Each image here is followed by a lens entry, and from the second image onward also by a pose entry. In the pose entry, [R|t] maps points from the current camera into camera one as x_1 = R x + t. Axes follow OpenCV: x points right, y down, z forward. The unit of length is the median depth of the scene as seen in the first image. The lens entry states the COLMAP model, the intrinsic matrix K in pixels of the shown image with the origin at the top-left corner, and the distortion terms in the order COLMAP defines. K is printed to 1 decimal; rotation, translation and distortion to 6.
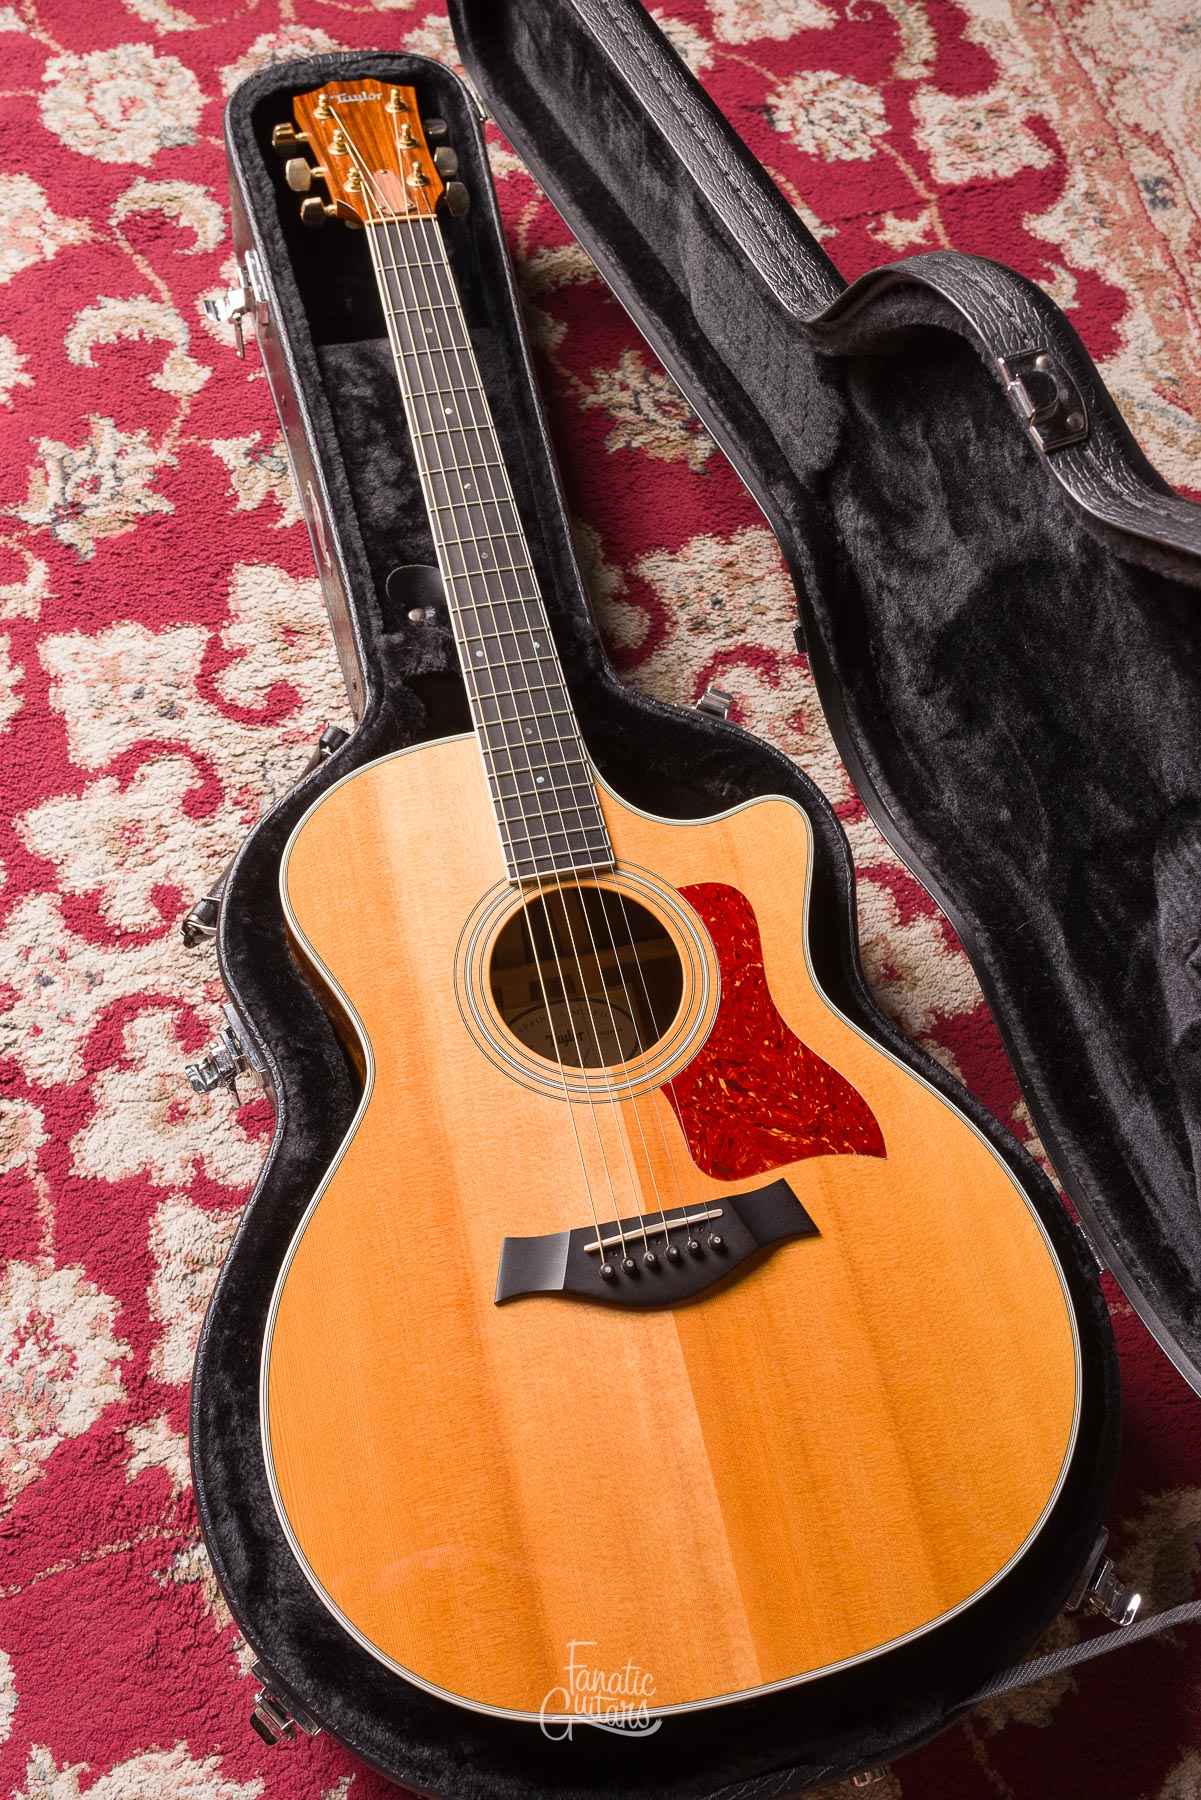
lens RADIAL K [[1807.7, 0, 600.8], [0, 1807.7, 893.7], [0, 0, 1]] dist [-0.004837, -0.000690]
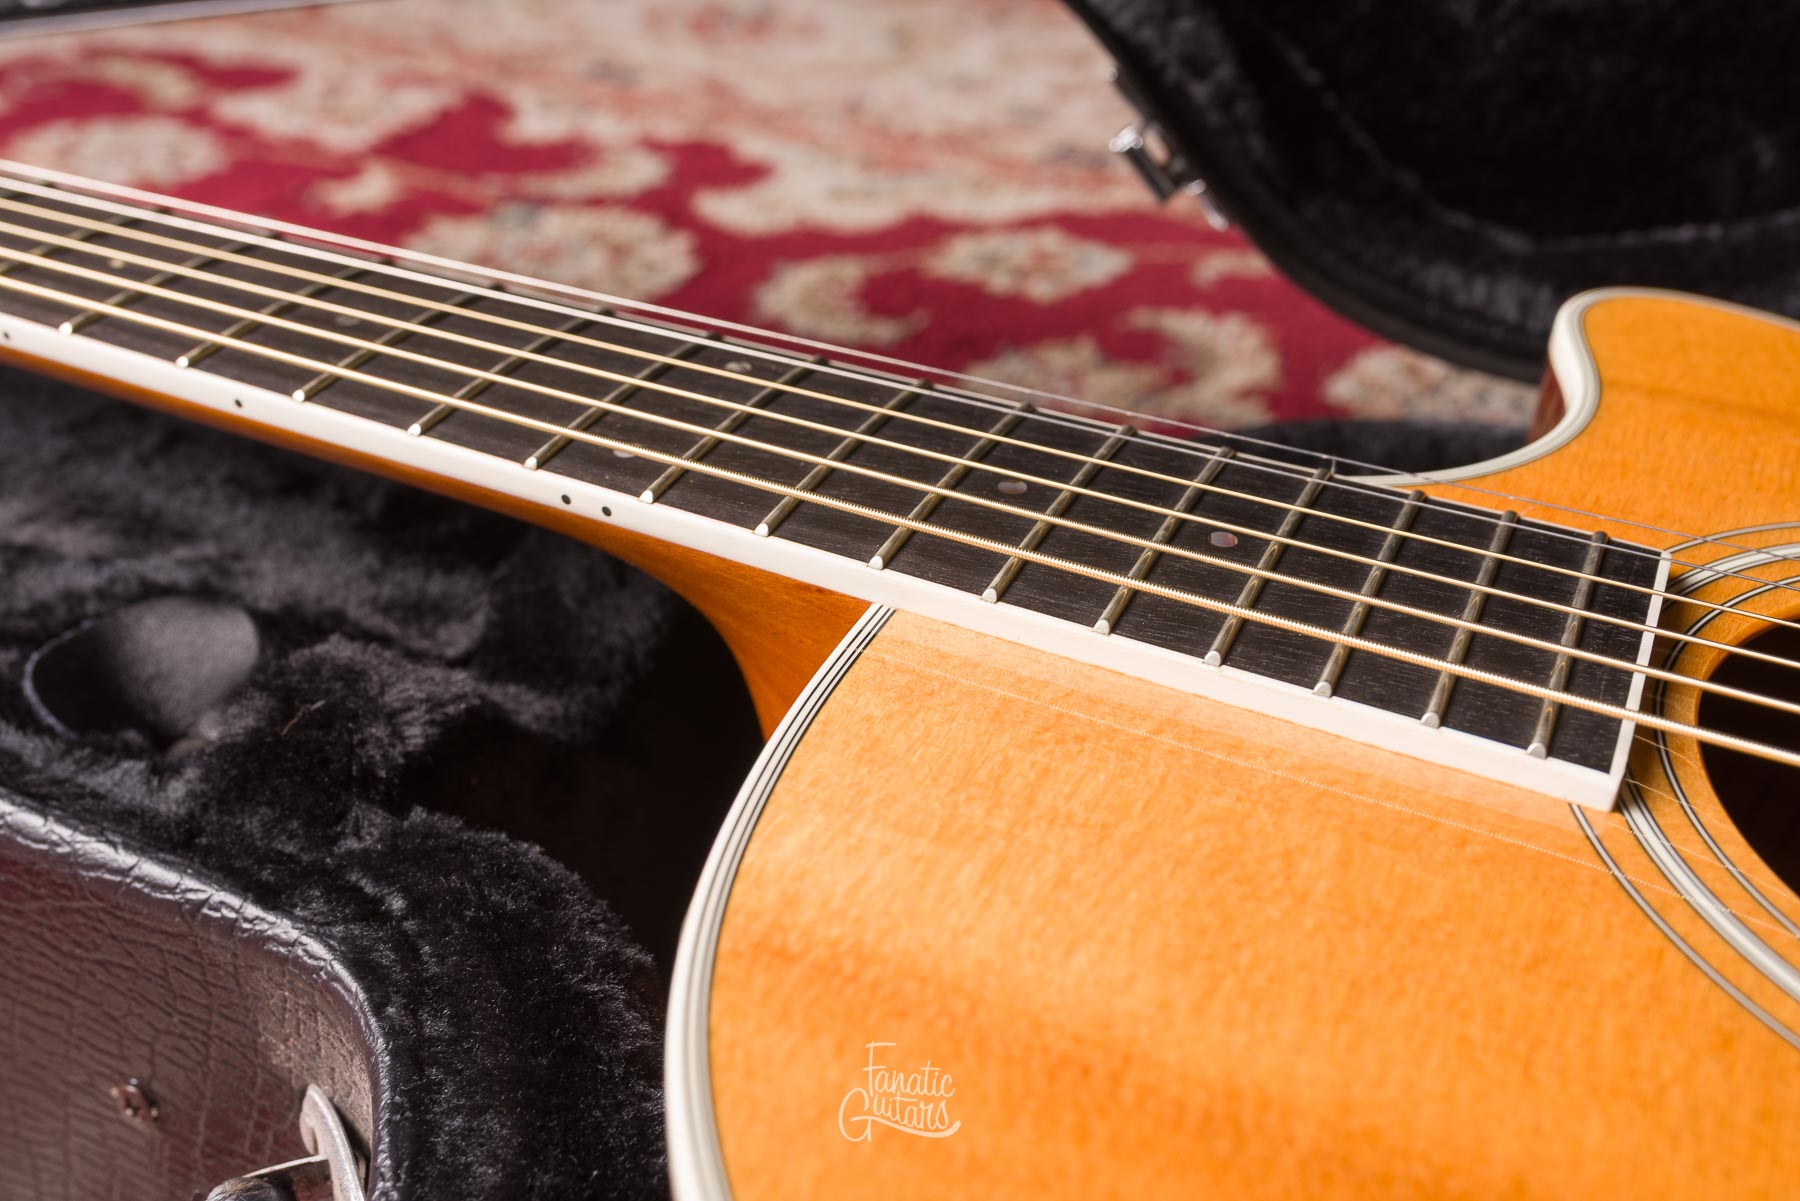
lens RADIAL K [[1833.8, 0, 900.3], [0, 1833.8, 599.7], [0, 0, 1]] dist [0.005375, 0.000985]
pose [[0.627393, -0.462783, 0.626267, -0.181105], [0.713226, 0.664307, -0.223616, -0.026008], [-0.312548, 0.586965, 0.746851, 0.671471]]
